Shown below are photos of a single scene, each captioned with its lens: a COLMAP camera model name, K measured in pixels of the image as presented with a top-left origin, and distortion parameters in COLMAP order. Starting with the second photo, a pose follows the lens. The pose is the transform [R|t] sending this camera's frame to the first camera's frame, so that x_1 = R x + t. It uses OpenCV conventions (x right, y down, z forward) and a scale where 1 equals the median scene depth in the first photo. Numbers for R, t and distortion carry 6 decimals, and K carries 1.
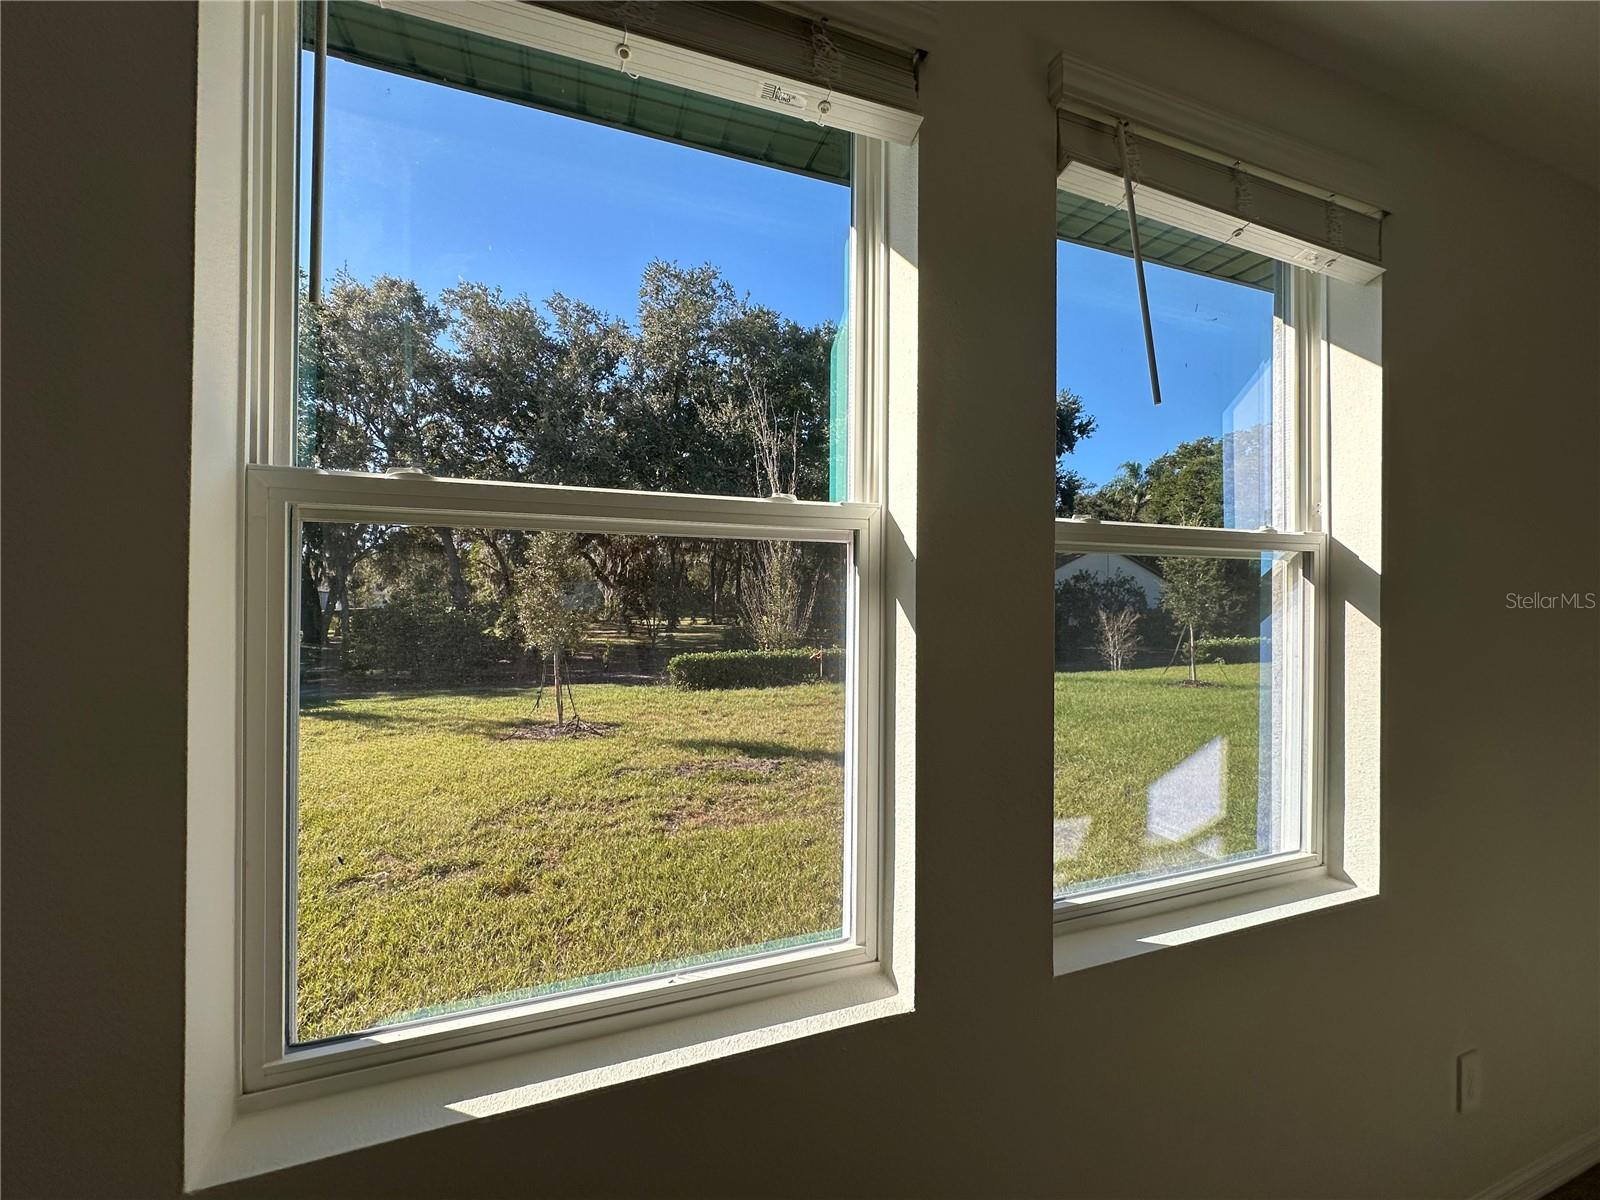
lens RADIAL K [[635.5, 0, 799.7], [0, 635.5, 596.9], [0, 0, 1]] dist [-0.000693, 0.000268]
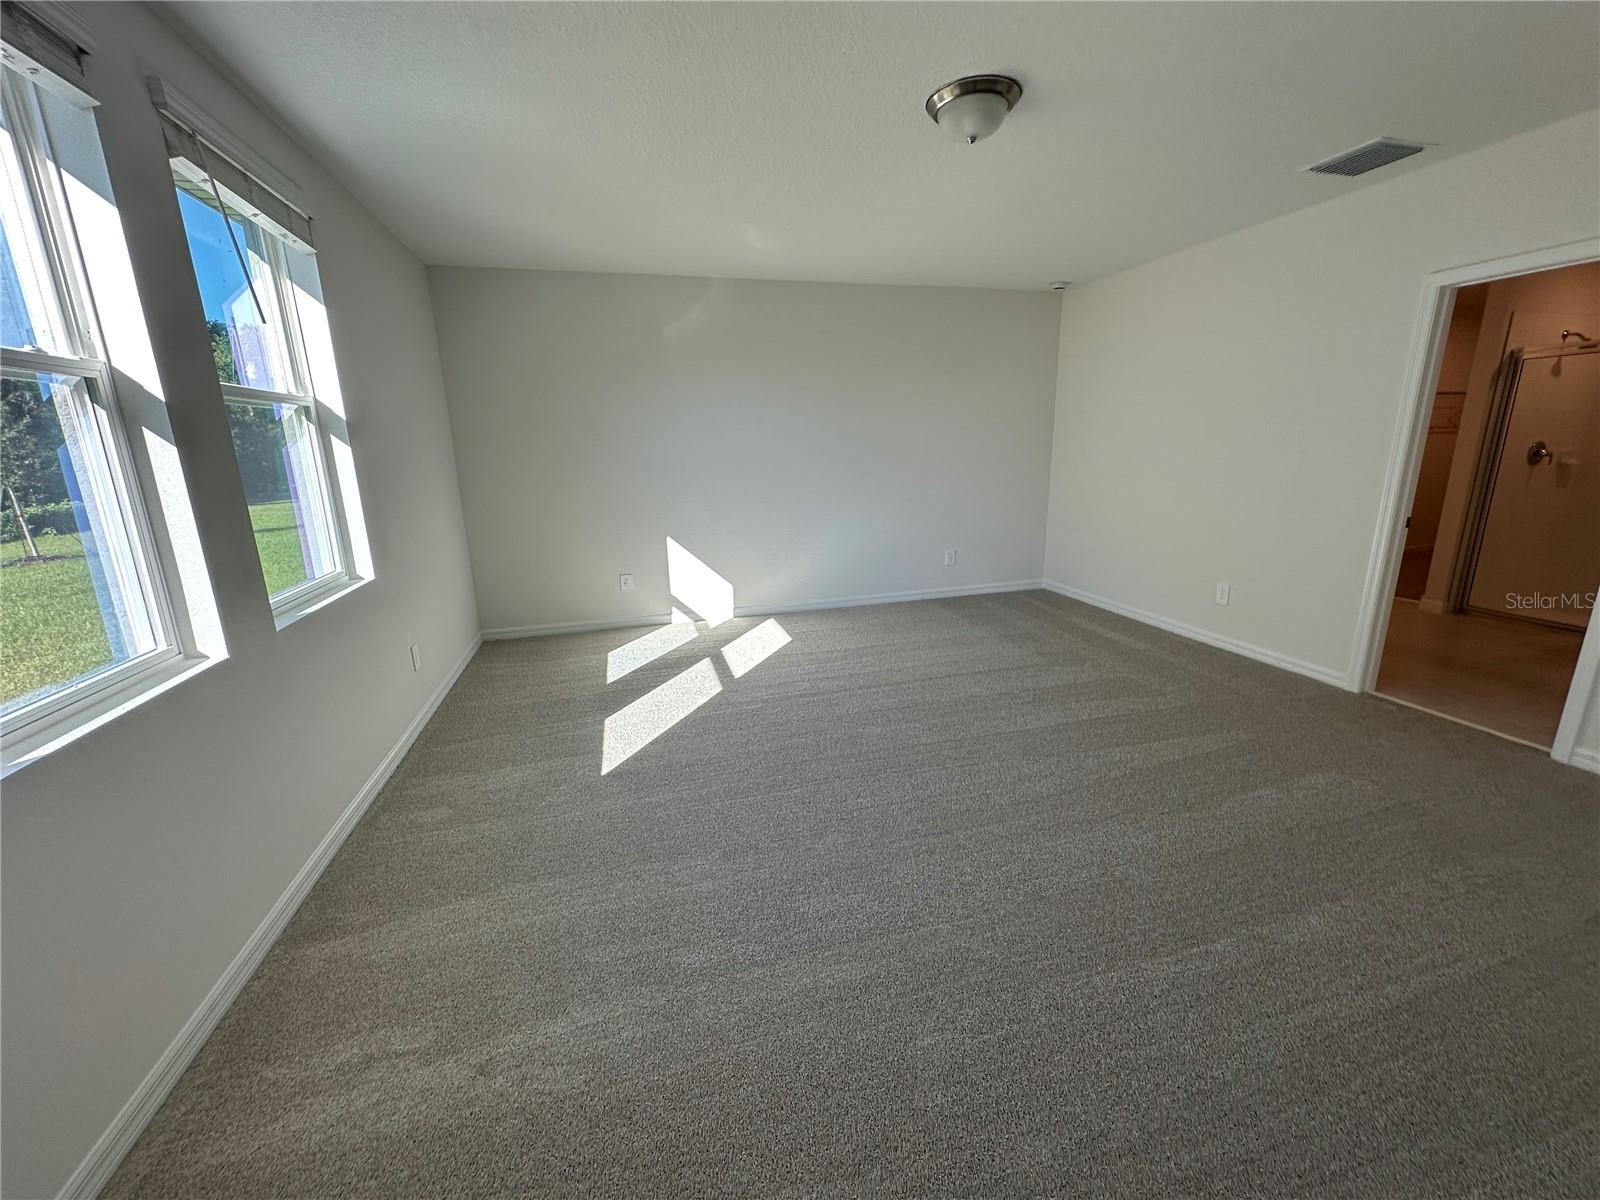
lens RADIAL K [[635.5, 0, 795.5], [0, 635.5, 595.3], [0, 0, 1]] dist [-0.000693, 0.000268]
pose [[0.088400, -0.243772, 0.965795, -0.950207], [0.022485, 0.969833, 0.242733, 0.043785], [-0.995831, 0.000258, 0.091215, -0.544528]]
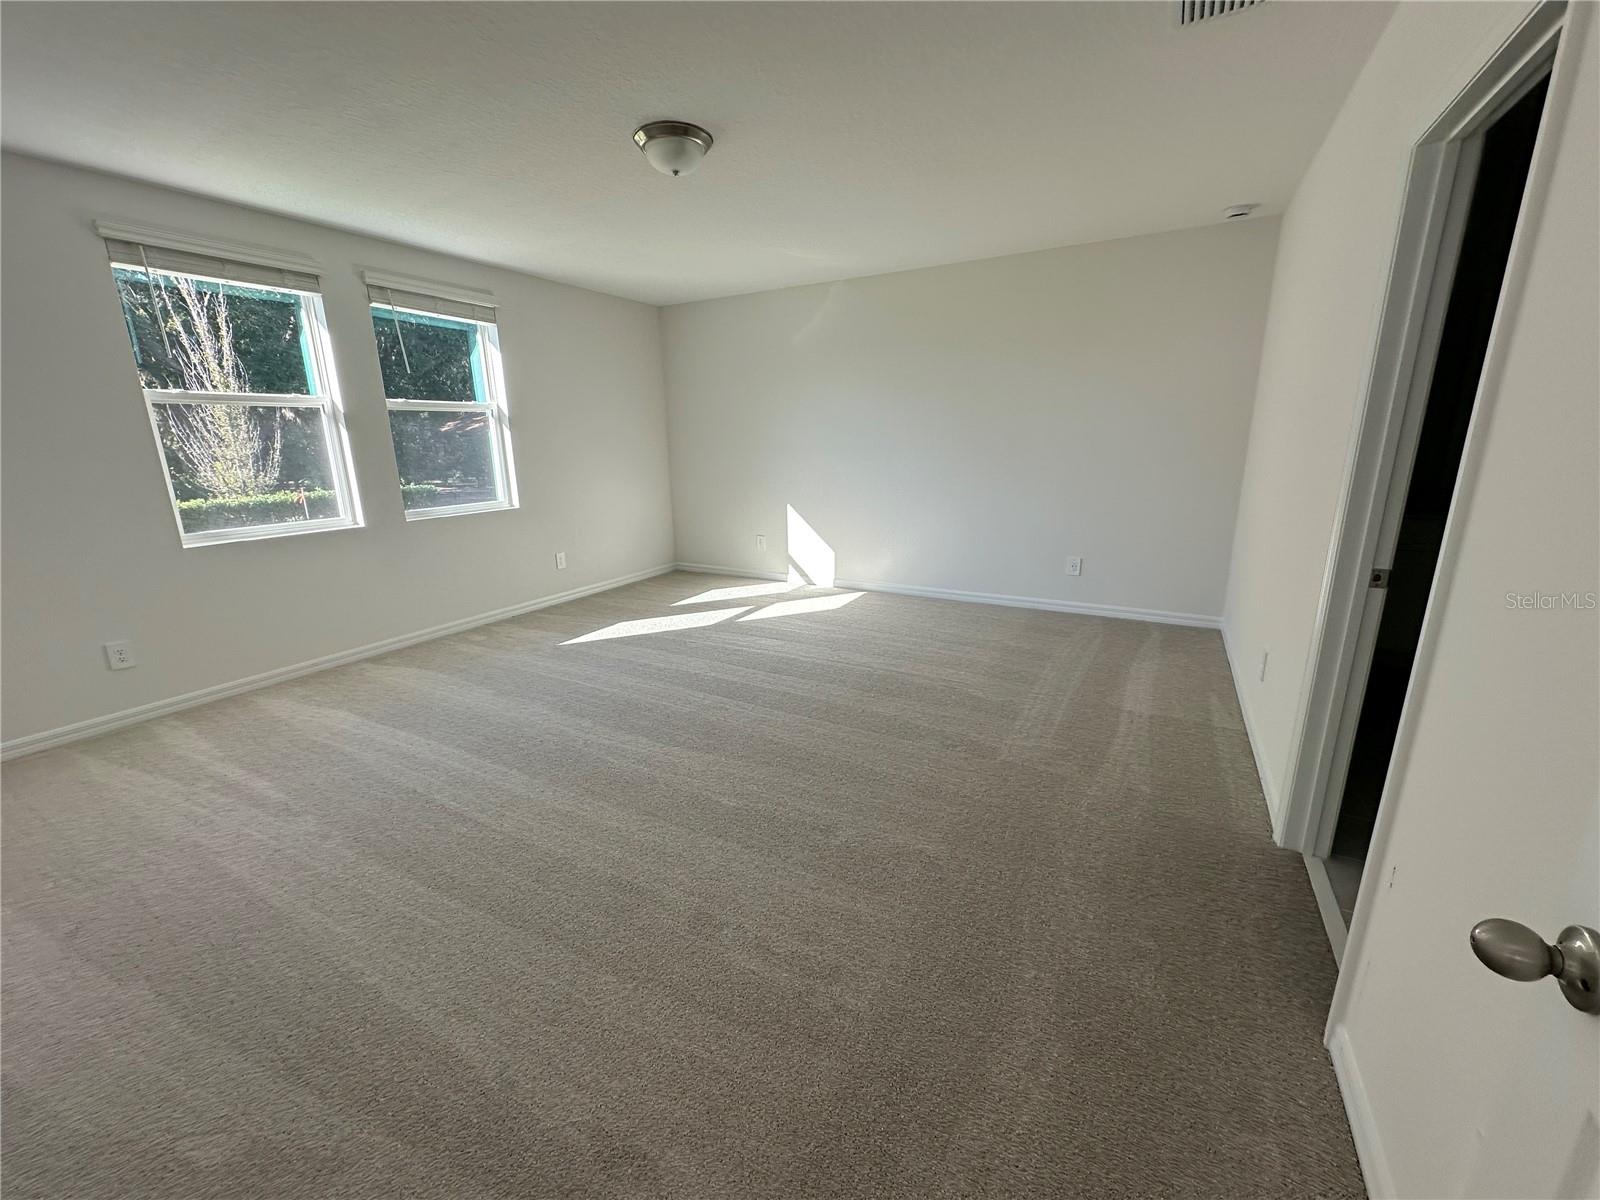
lens RADIAL K [[635.5, 0, 797.2], [0, 635.5, 593.2], [0, 0, 1]] dist [-0.000693, 0.000268]
pose [[0.763282, -0.177481, 0.621209, -0.214394], [0.023270, 0.968455, 0.248098, 0.072856], [-0.645646, -0.174913, 0.743335, -2.681298]]
